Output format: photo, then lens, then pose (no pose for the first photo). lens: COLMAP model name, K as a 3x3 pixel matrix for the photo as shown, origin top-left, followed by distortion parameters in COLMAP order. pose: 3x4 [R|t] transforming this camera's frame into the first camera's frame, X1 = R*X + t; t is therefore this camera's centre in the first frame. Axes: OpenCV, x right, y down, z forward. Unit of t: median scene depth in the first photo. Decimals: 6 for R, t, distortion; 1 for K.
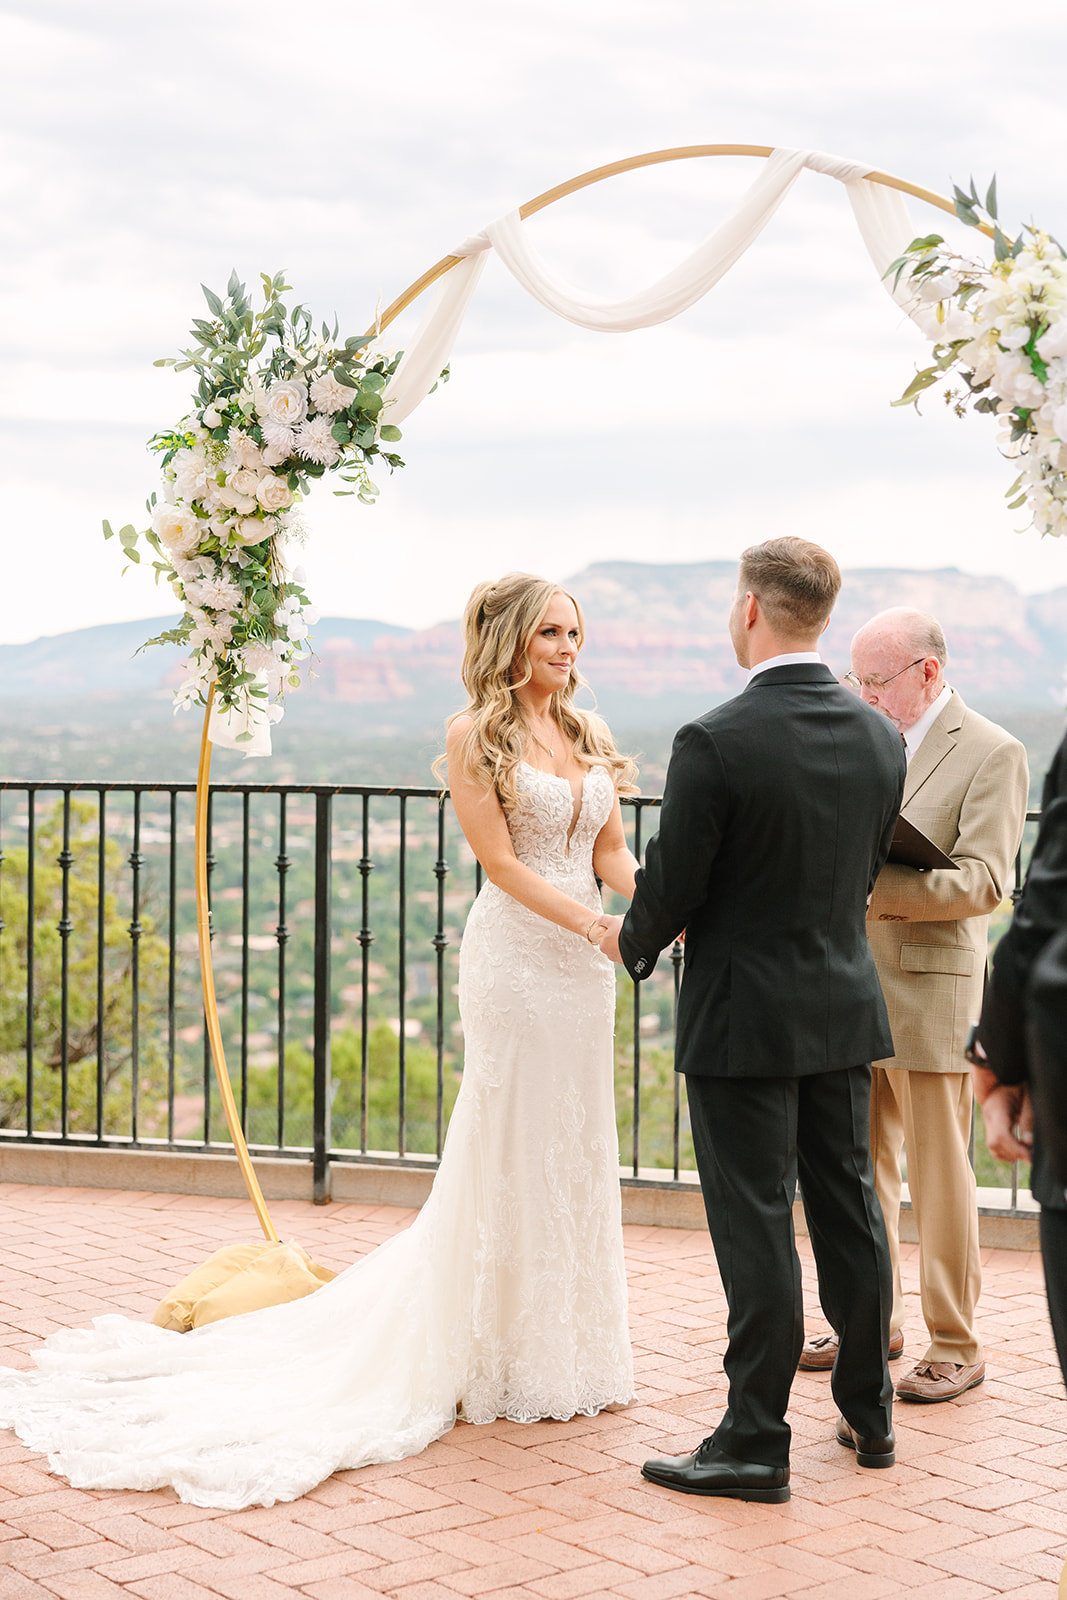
lens RADIAL K [[2693.5, 0, 550.4], [0, 2693.5, 757.4], [0, 0, 1]] dist [0.028514, 0.000000]
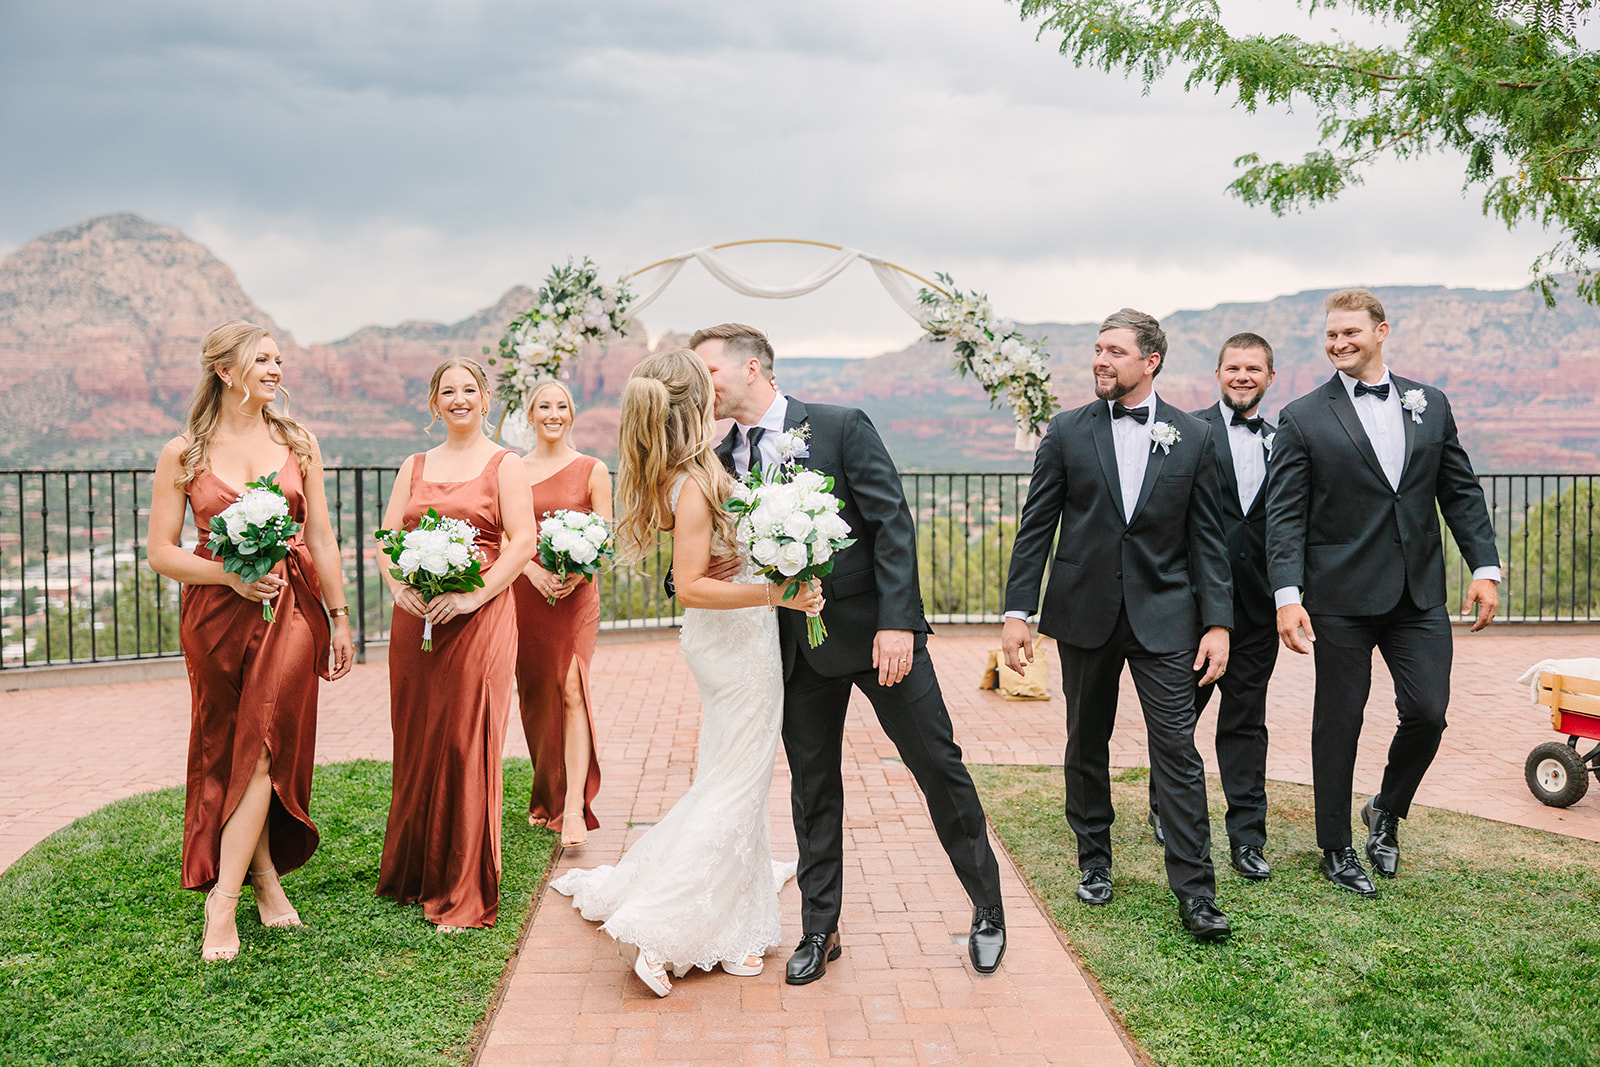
lens RADIAL K [[1602.0, 0, 803.2], [0, 1602.0, 528.9], [0, 0, 1]] dist [0.035984, 0.000000]
pose [[0.599736, -0.048054, 0.798754, -1.216080], [0.012325, 0.998632, 0.050825, -0.001019], [-0.800103, -0.020637, 0.599508, -0.047378]]
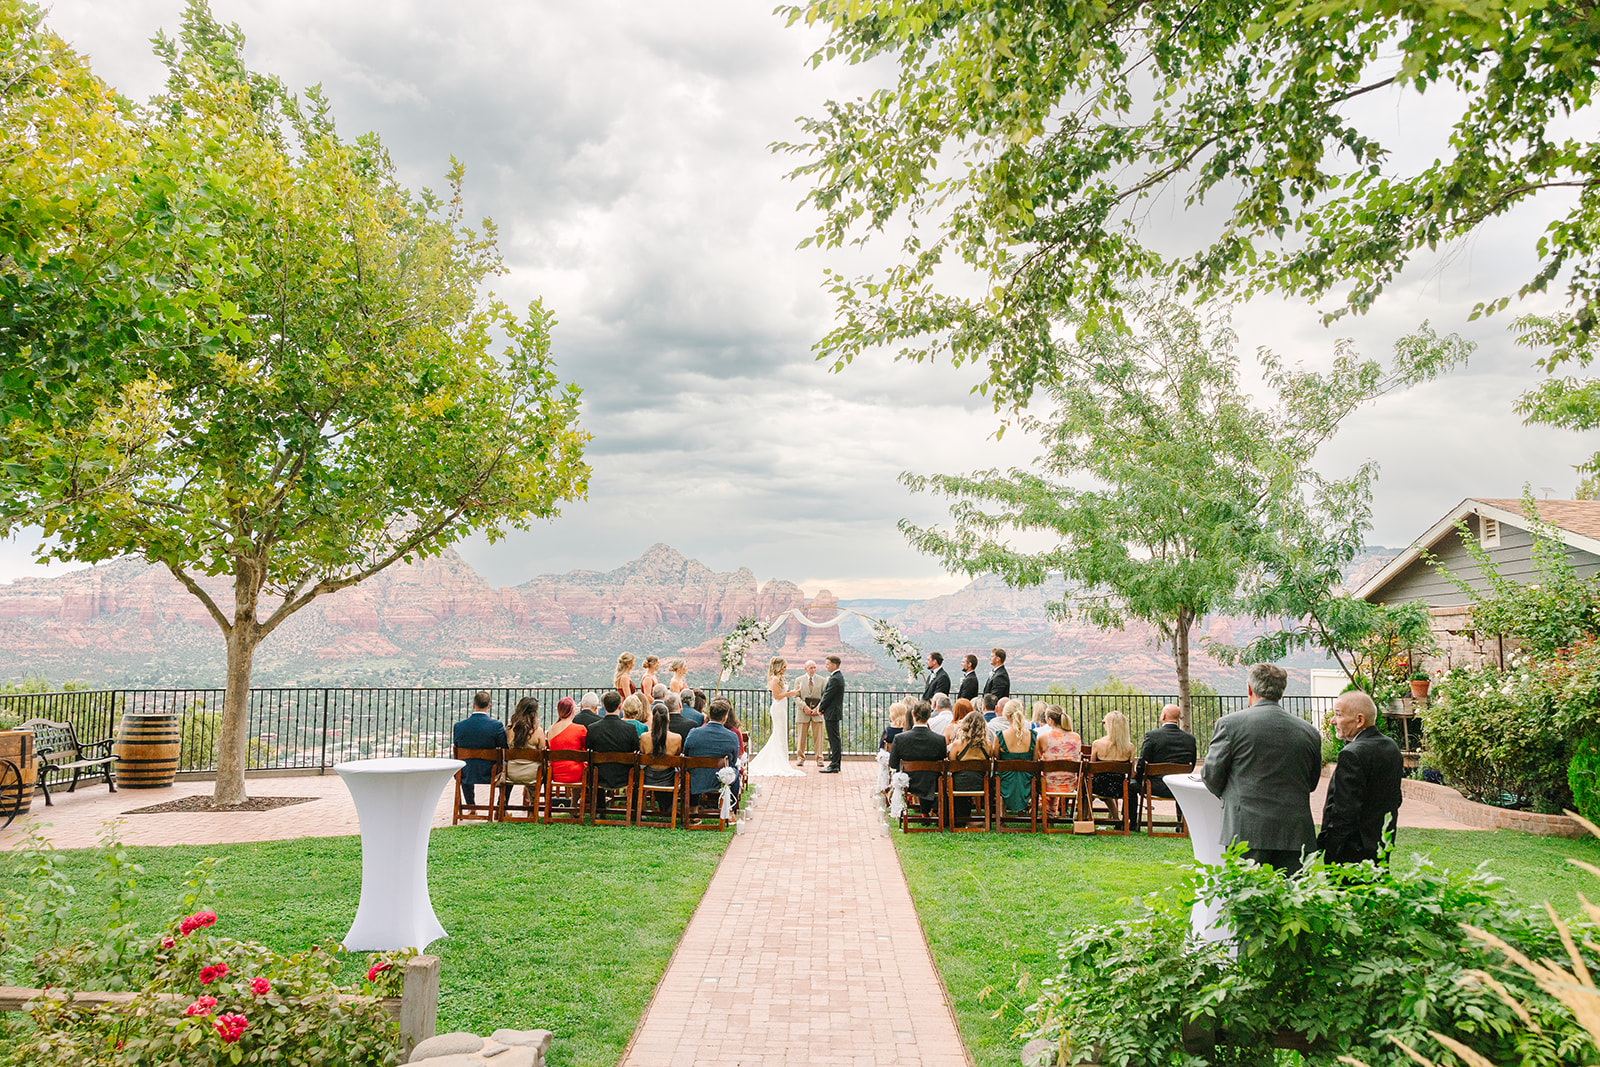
lens RADIAL K [[1254.8, 0, 808.6], [0, 1254.8, 536.4], [0, 0, 1]] dist [0.011320, 0.013282]
pose [[0.641809, 0.079251, 0.762759, -2.582365], [0.003263, 0.994354, -0.106059, -0.033422], [-0.766858, 0.070559, 0.637927, -1.222270]]
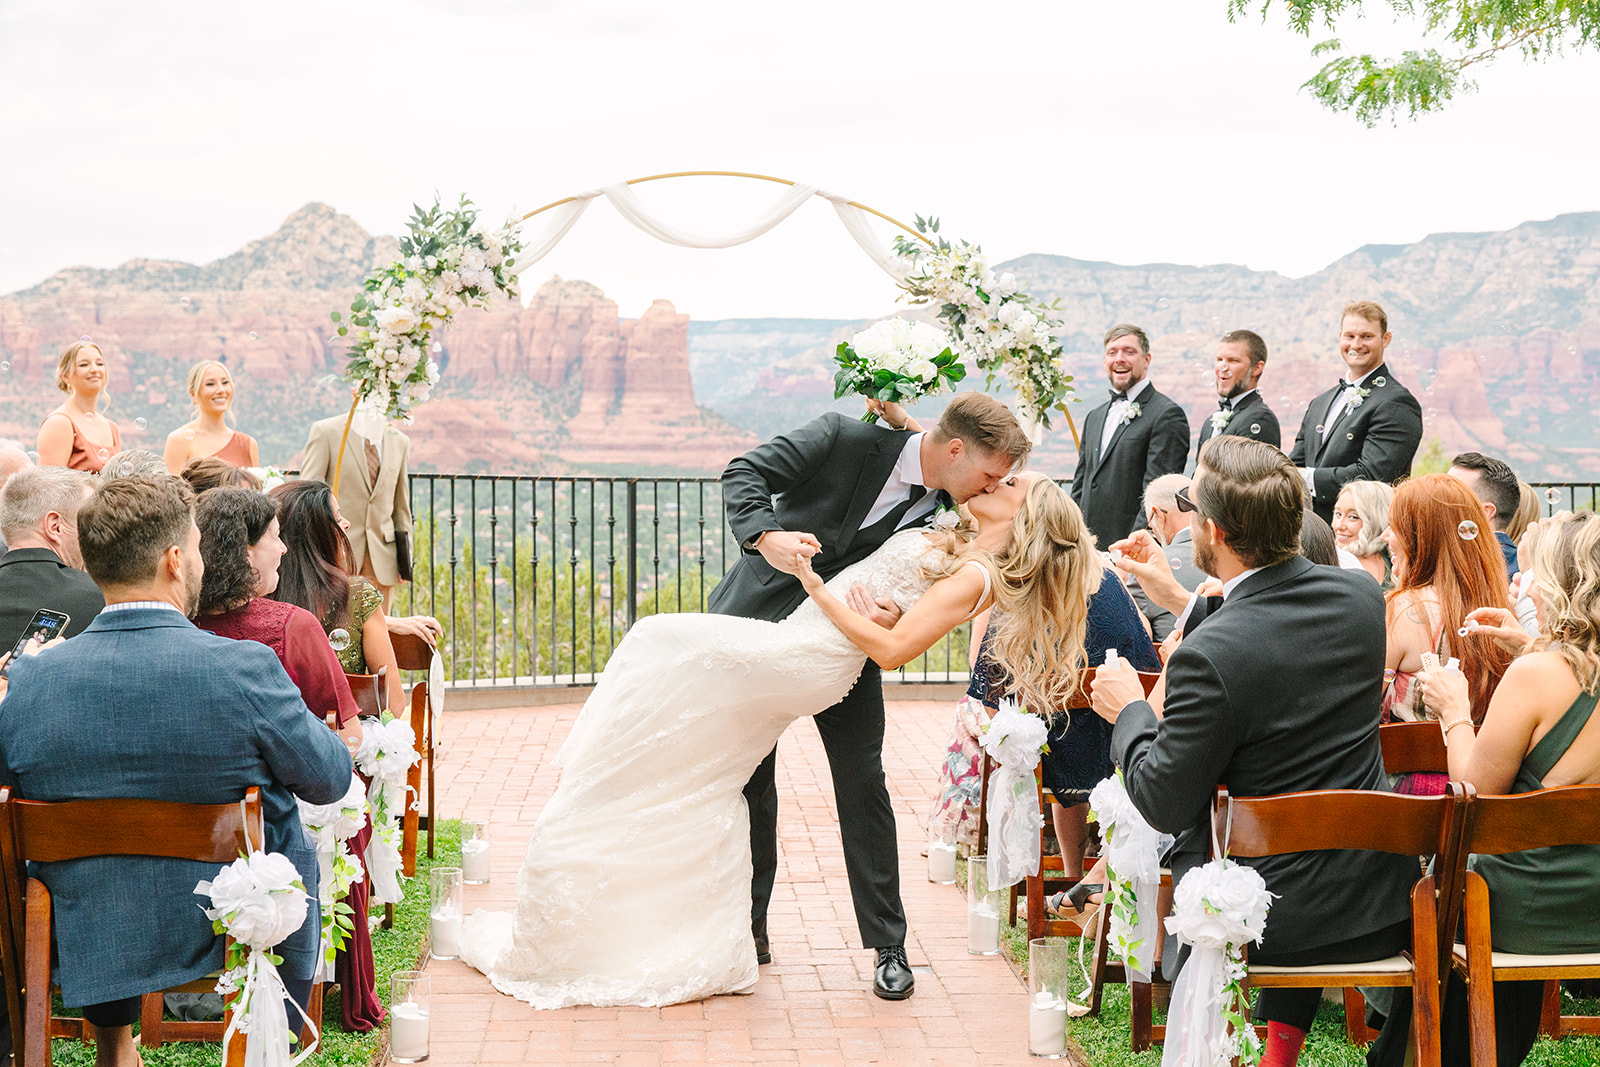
lens RADIAL K [[2574.9, 0, 795.3], [0, 2574.9, 533.5], [0, 0, 1]] dist [0.012399, 0.000000]
pose [[0.591409, -0.029115, 0.805846, -1.504005], [0.011514, 0.999551, 0.027664, 0.015290], [-0.806290, -0.007082, 0.591479, -0.285935]]
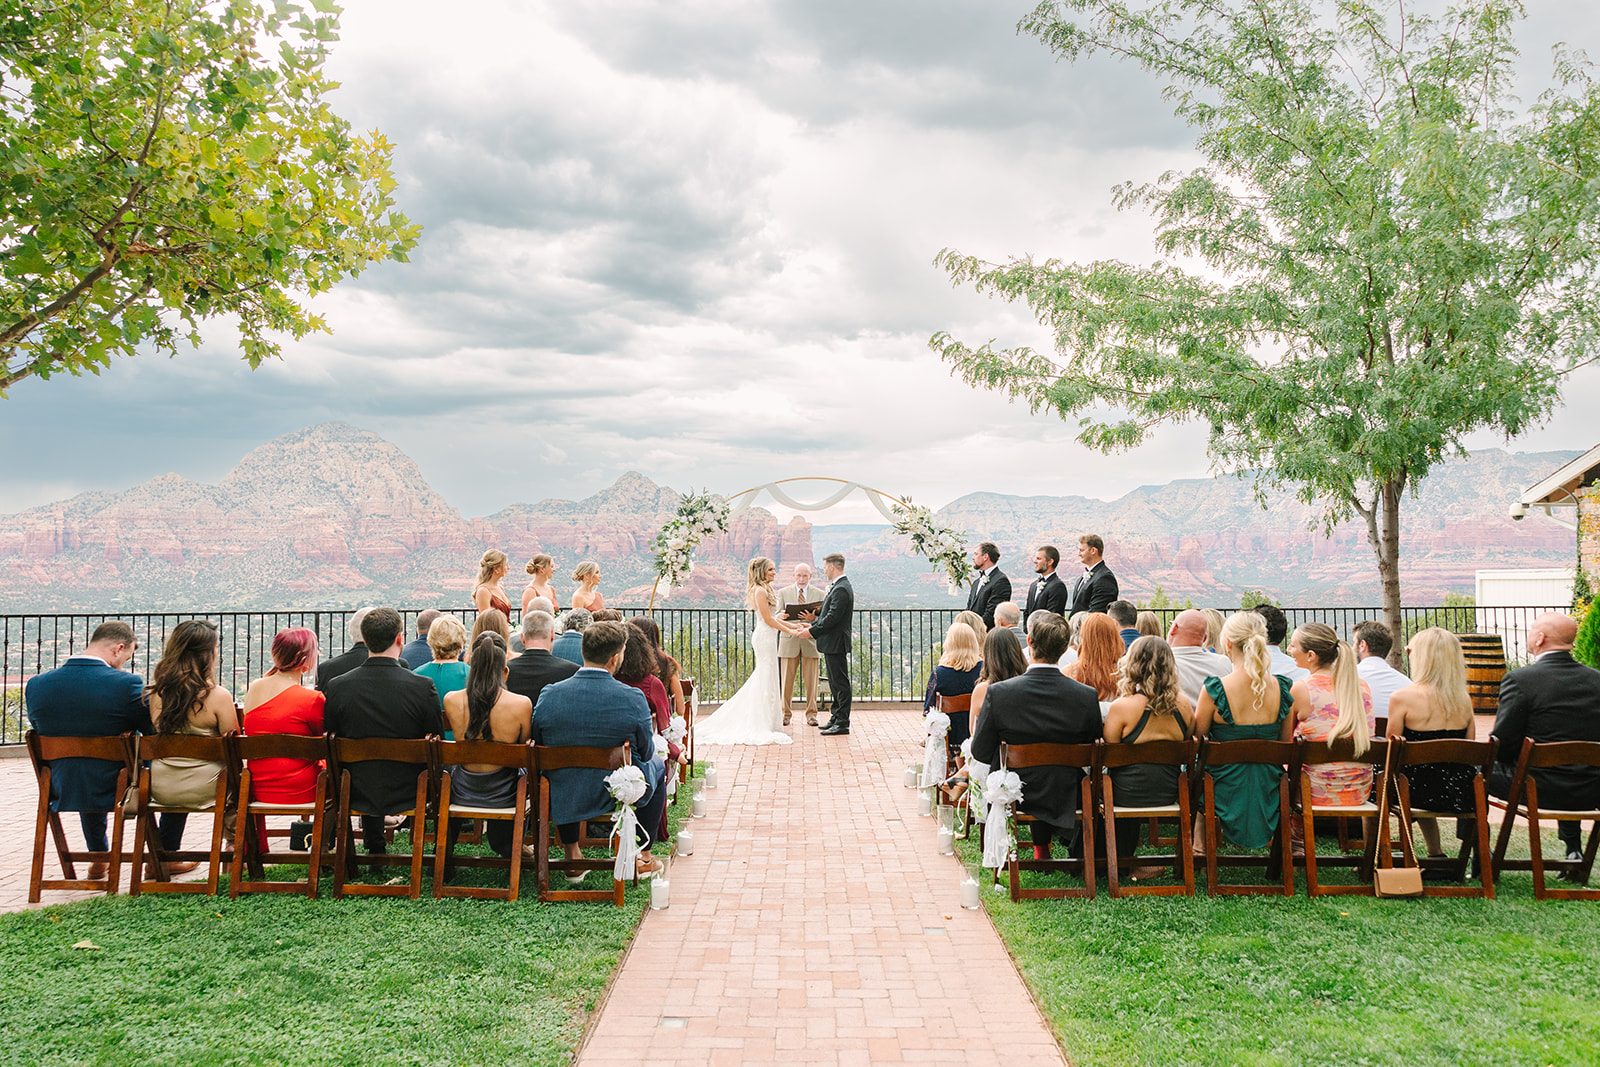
lens RADIAL K [[1254.8, 0, 807.9], [0, 1254.8, 532.9], [0, 0, 1]] dist [0.011320, 0.013282]
pose [[0.626675, 0.027154, 0.778807, -1.665552], [0.018790, 0.998576, -0.049936, 0.000152], [-0.779054, 0.045927, 0.625272, -0.435152]]
